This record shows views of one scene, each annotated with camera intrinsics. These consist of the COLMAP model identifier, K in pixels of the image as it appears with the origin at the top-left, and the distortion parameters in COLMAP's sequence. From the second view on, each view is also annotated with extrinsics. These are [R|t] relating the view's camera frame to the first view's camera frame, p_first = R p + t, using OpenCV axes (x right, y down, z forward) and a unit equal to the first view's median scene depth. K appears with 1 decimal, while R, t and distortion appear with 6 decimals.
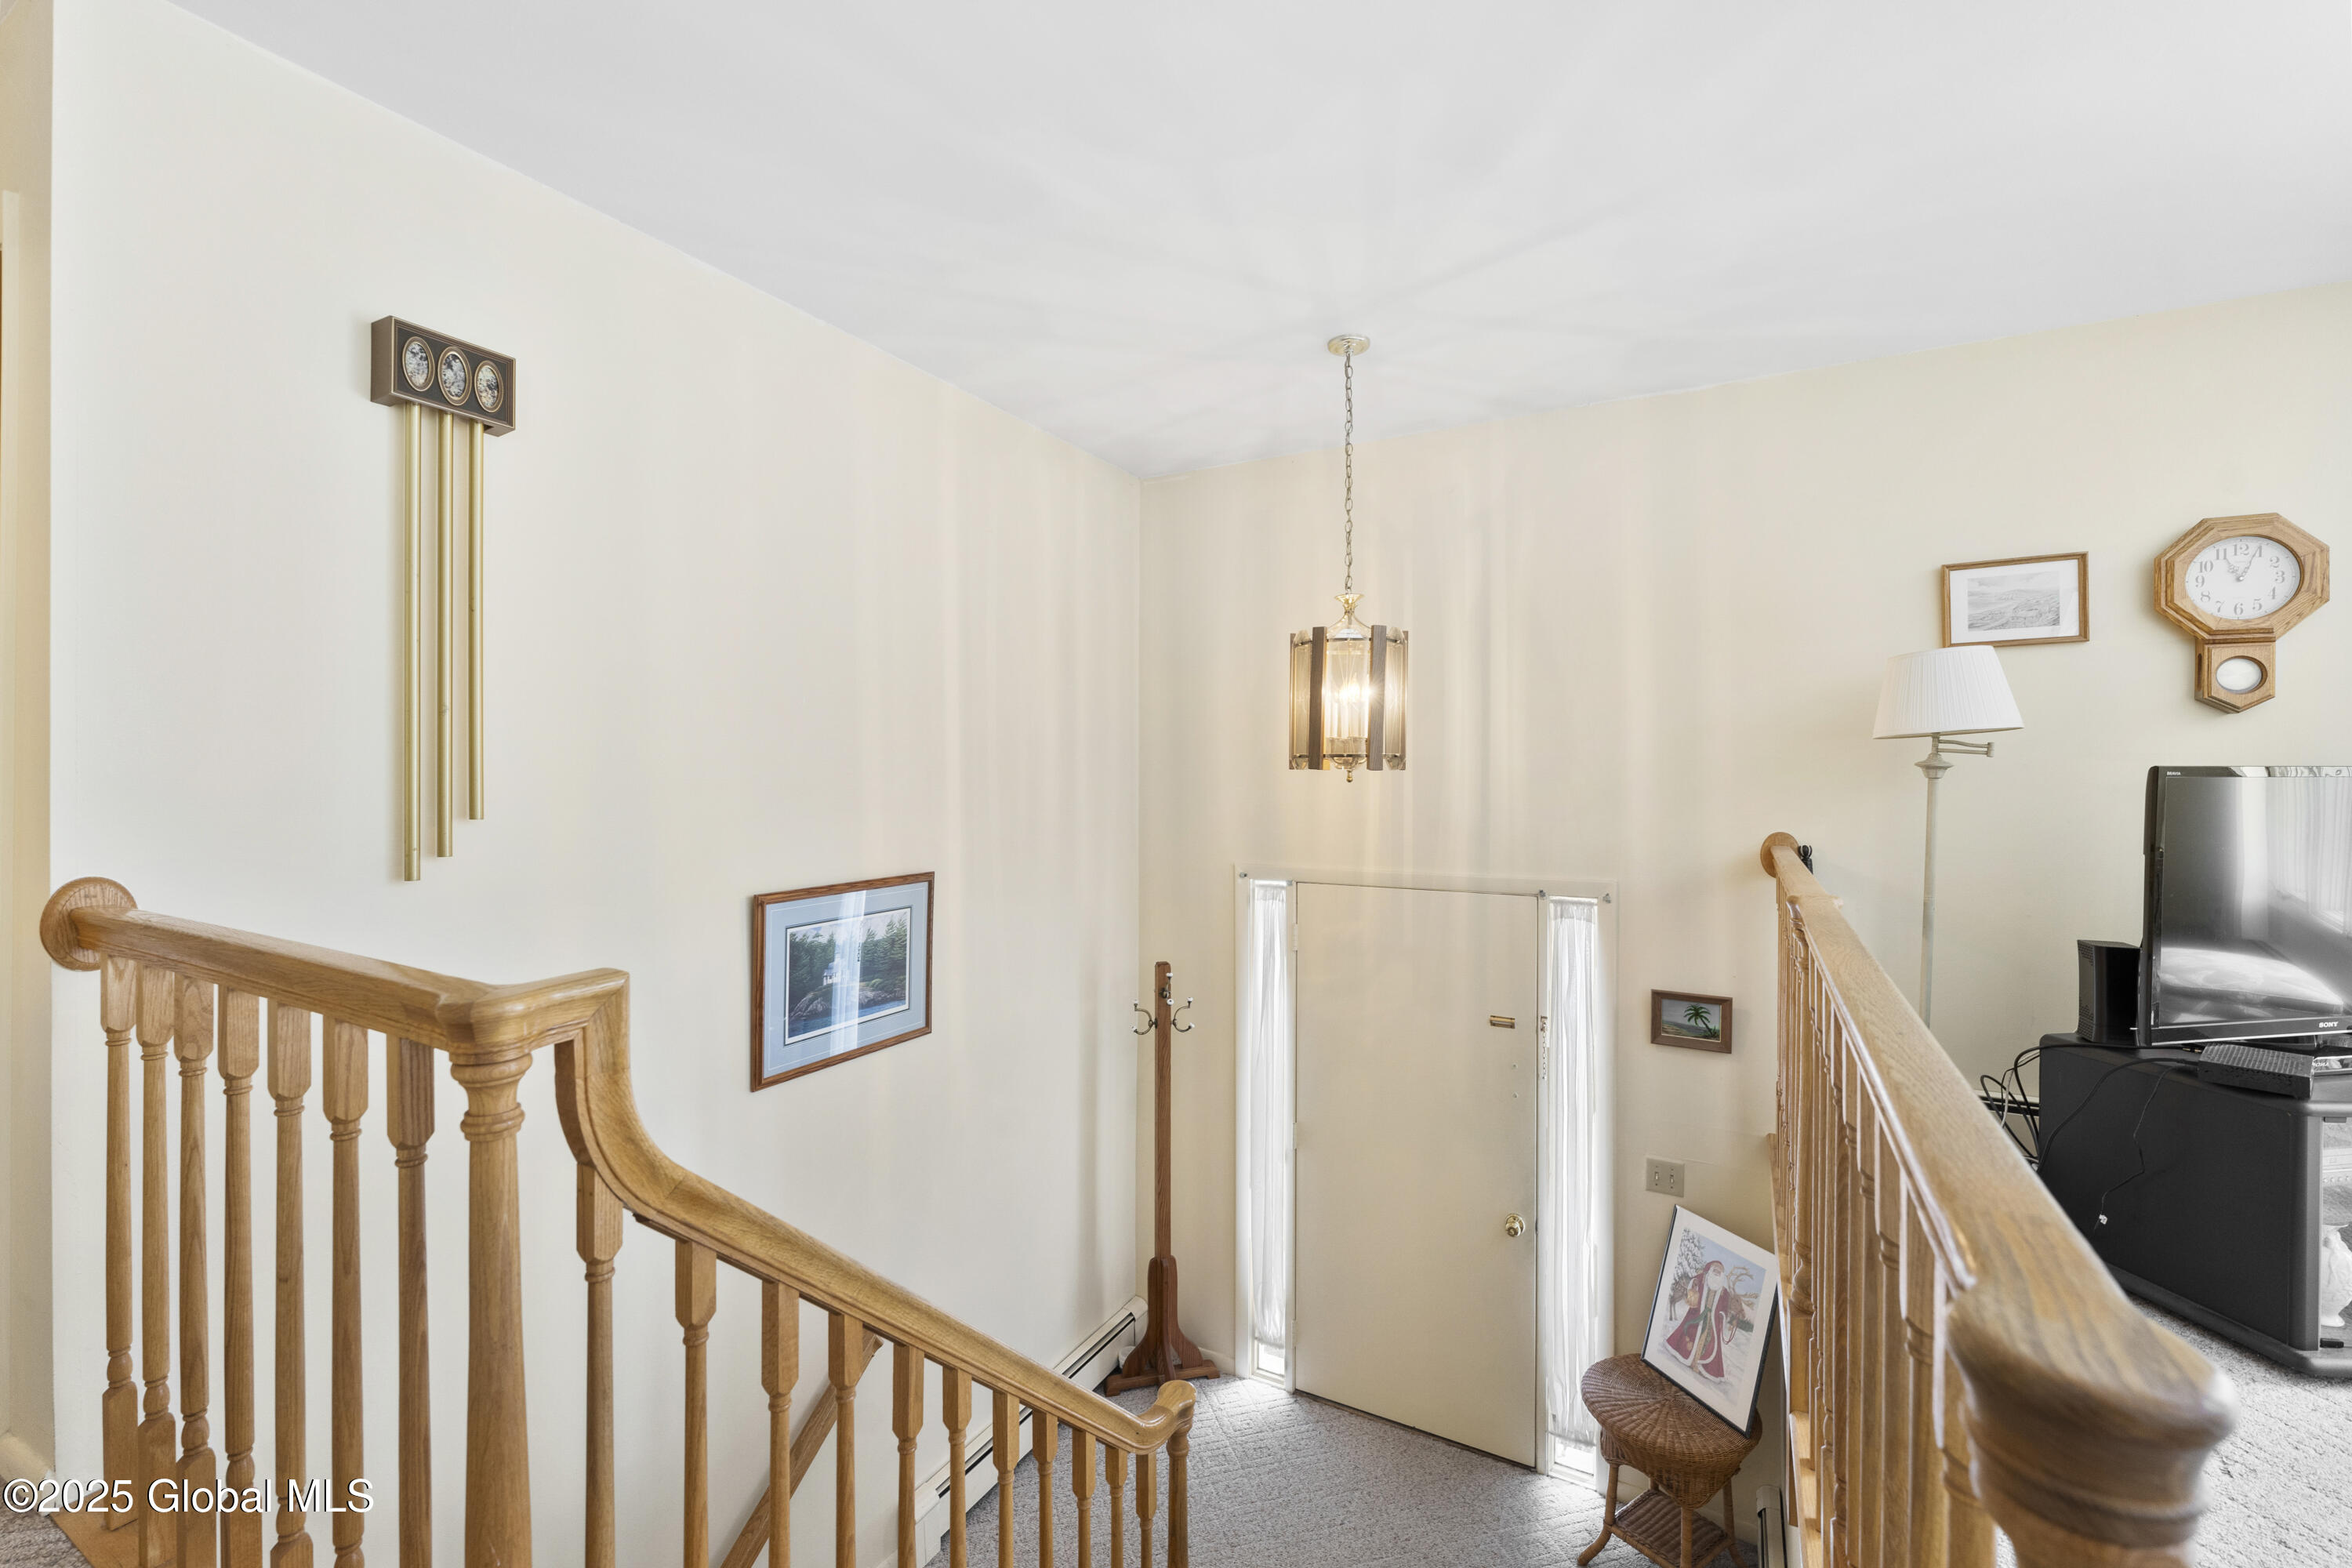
lens RADIAL K [[992.8, 0, 1181.2], [0, 992.8, 774.4], [0, 0, 1]] dist [-0.002797, 0.000591]
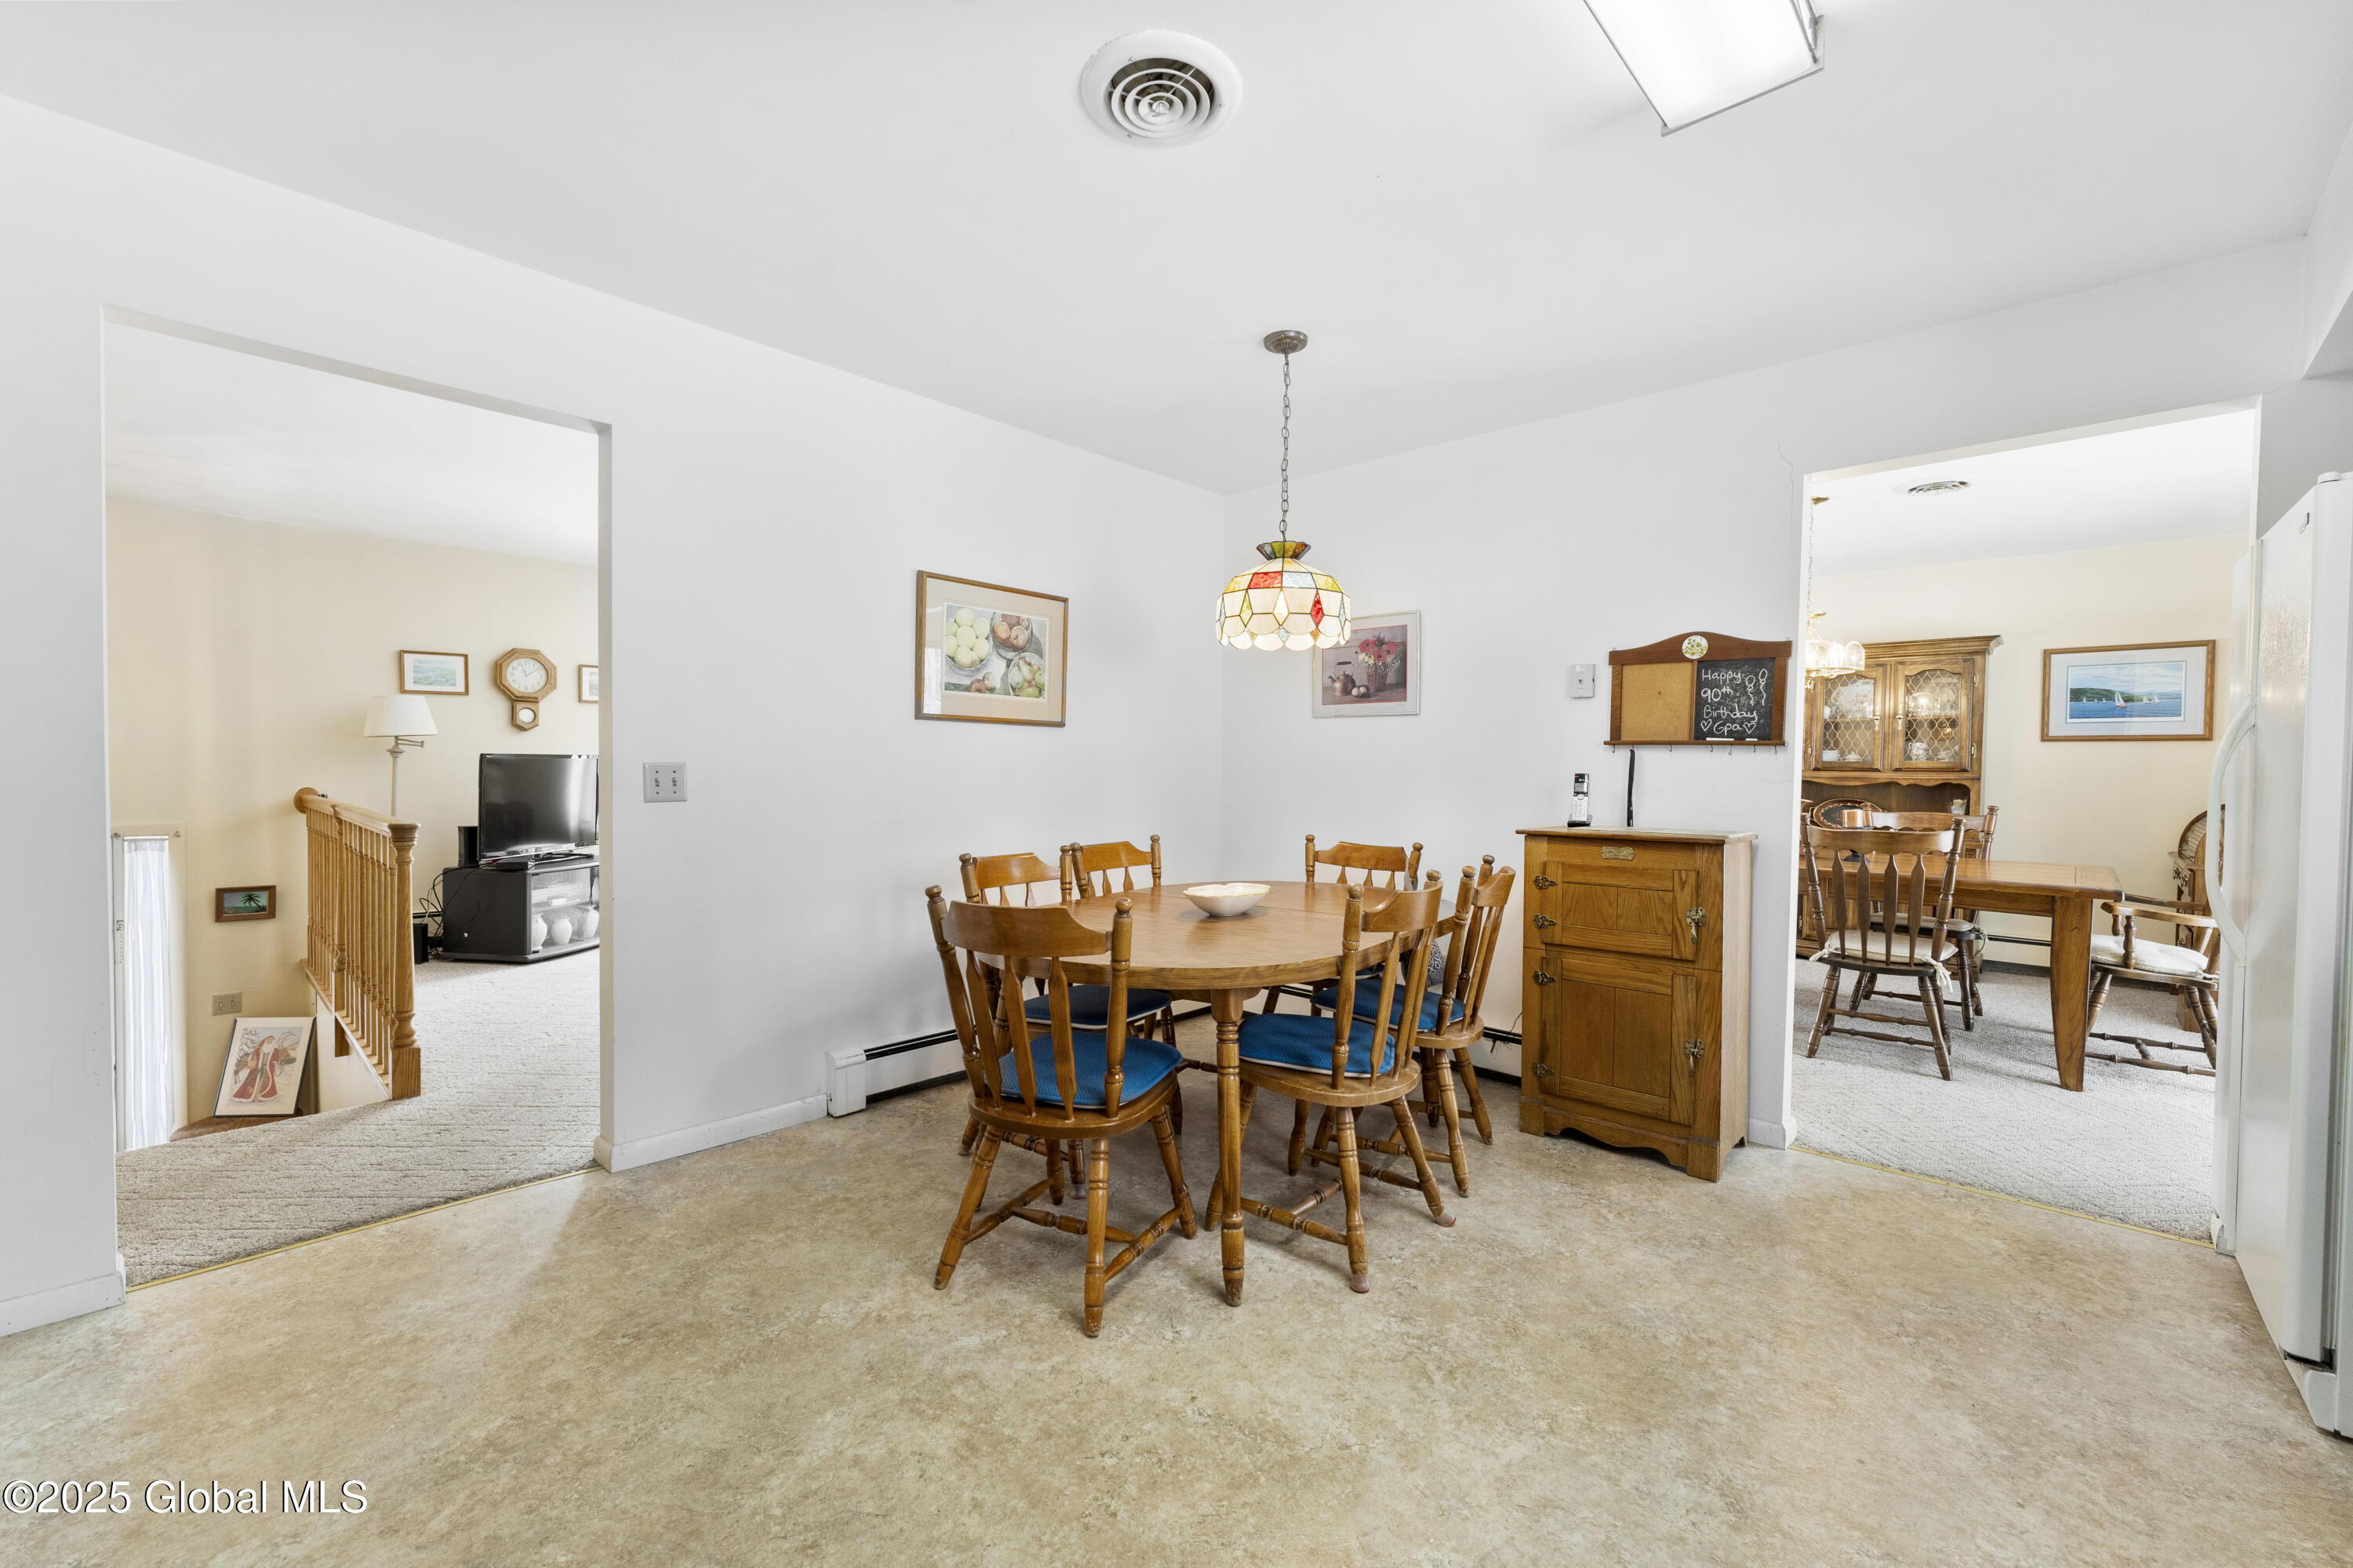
lens RADIAL K [[974.9, 0, 1186.6], [0, 974.9, 787.9], [0, 0, 1]] dist [-0.002324, -0.000113]
pose [[0.244615, -0.020275, 0.969408, -0.746999], [-0.012585, 0.999631, 0.024082, -0.002219], [-0.969539, -0.018091, 0.244270, -1.015596]]
